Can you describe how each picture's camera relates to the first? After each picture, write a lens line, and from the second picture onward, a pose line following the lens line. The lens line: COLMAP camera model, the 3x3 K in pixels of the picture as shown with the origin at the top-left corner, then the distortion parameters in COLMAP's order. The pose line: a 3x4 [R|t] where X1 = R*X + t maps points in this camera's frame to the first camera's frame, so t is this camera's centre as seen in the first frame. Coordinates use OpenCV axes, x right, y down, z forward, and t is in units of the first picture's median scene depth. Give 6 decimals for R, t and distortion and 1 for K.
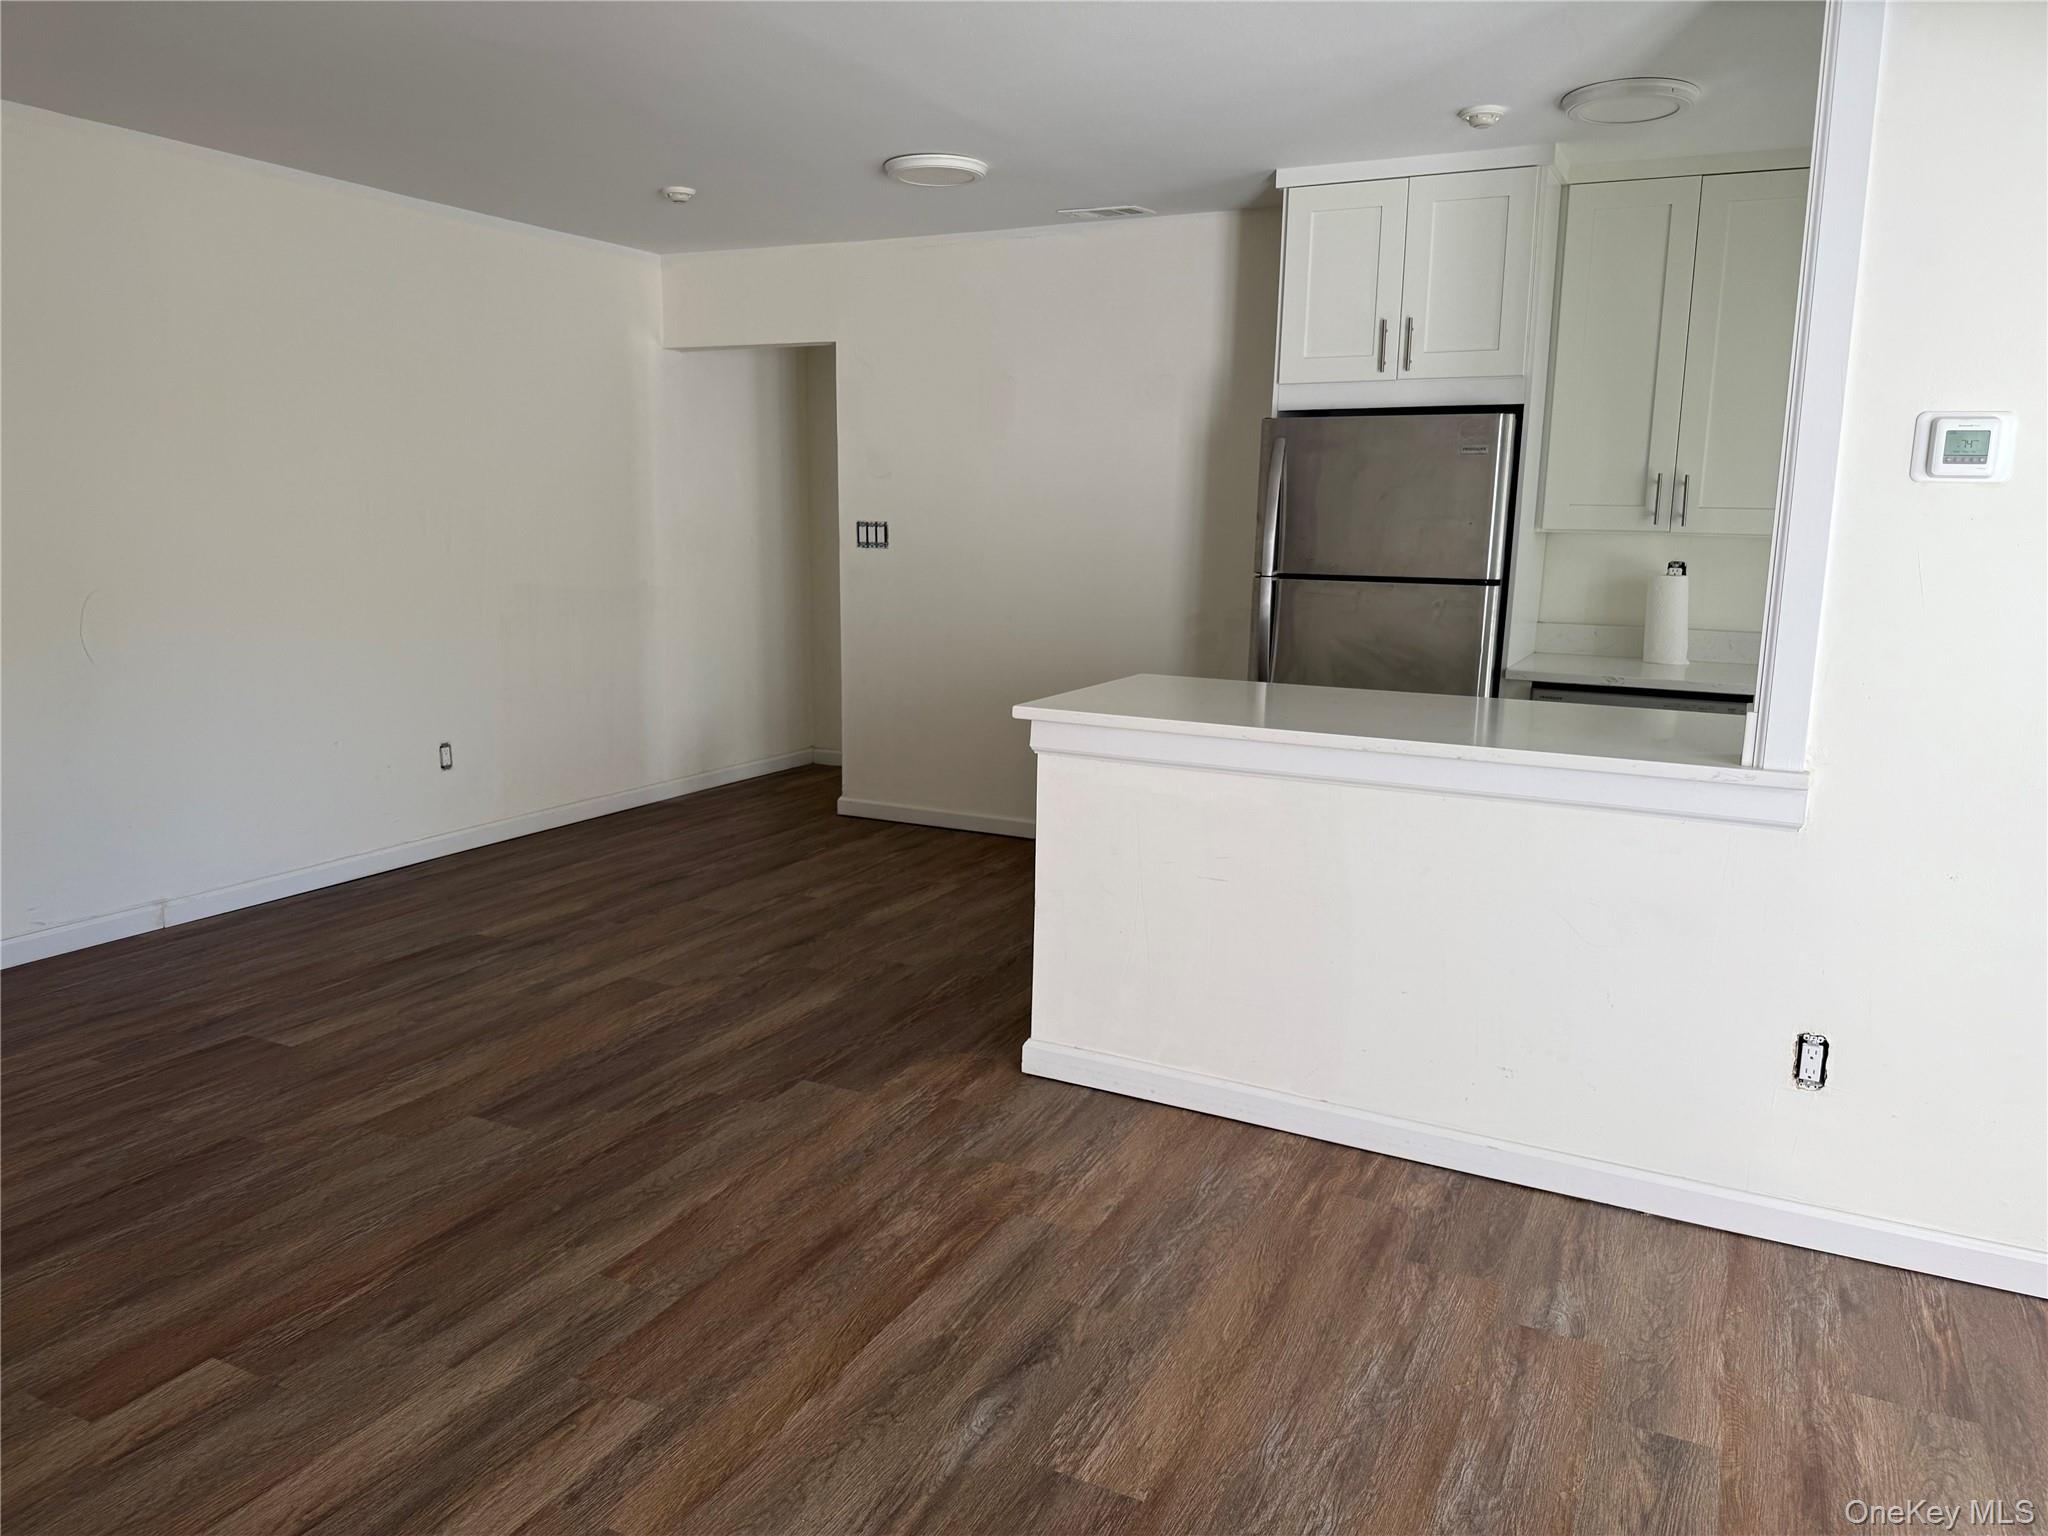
lens RADIAL K [[1465.0, 0, 1018.1], [0, 1465.0, 754.9], [0, 0, 1]] dist [0.052741, -0.024892]
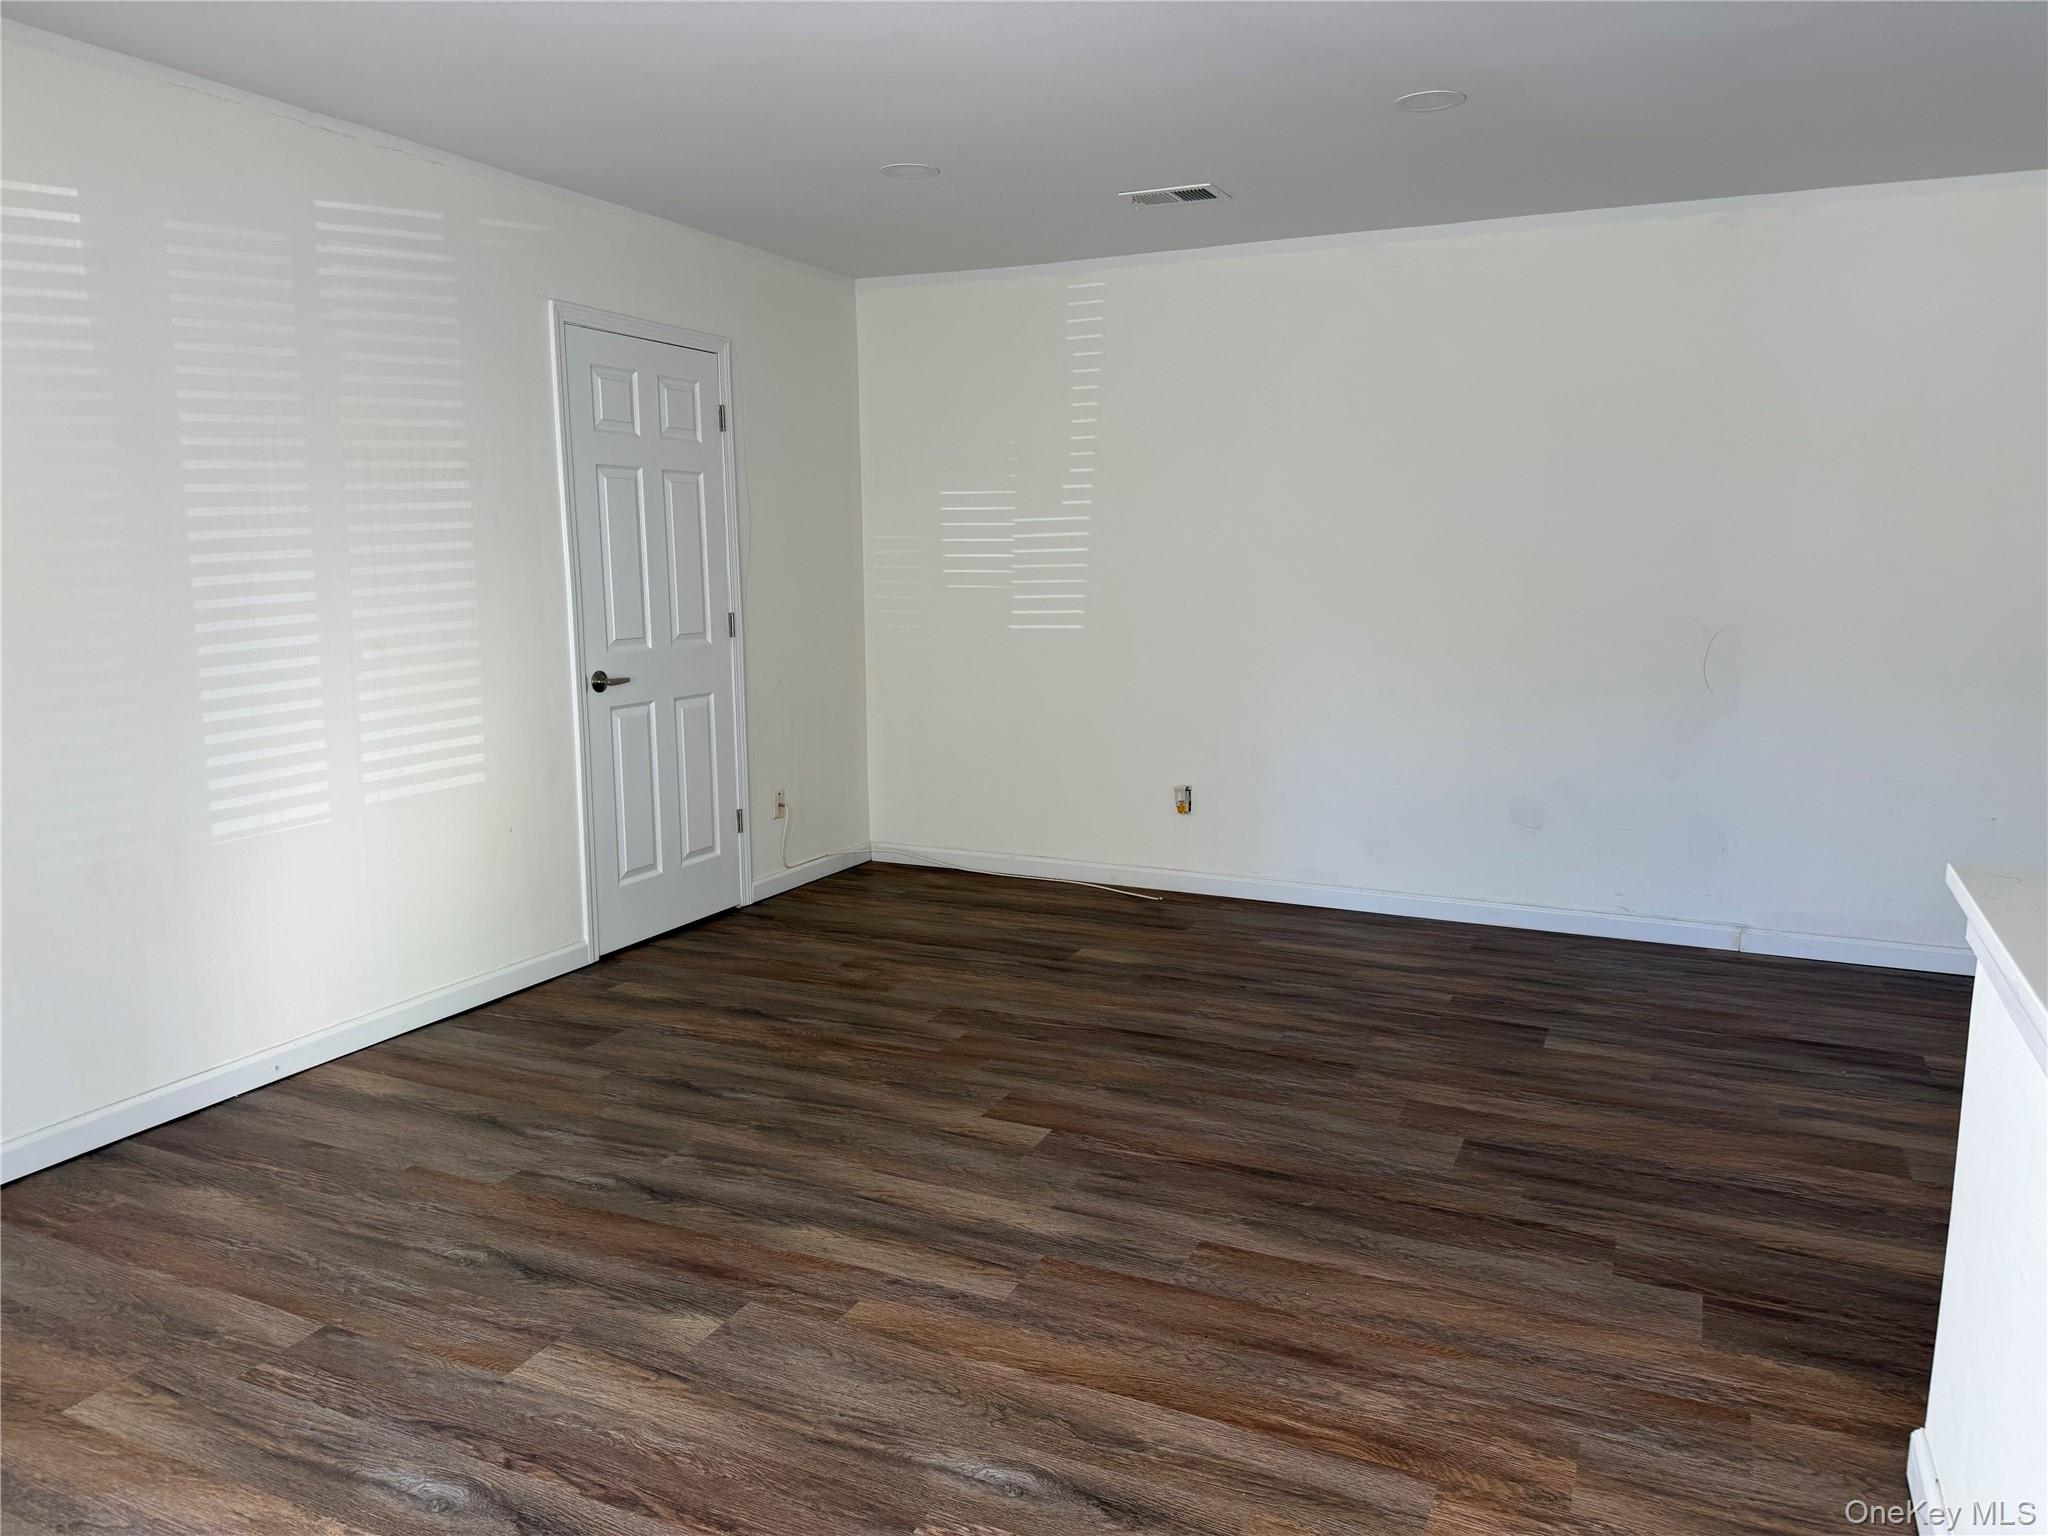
lens RADIAL K [[1465.0, 0, 1018.7], [0, 1465.0, 775.1], [0, 0, 1]] dist [0.052741, -0.024892]
pose [[0.015542, 0.141929, -0.989755, 0.651658], [-0.165143, 0.976644, 0.137456, -0.096523], [0.986147, 0.161315, 0.038617, 0.684454]]
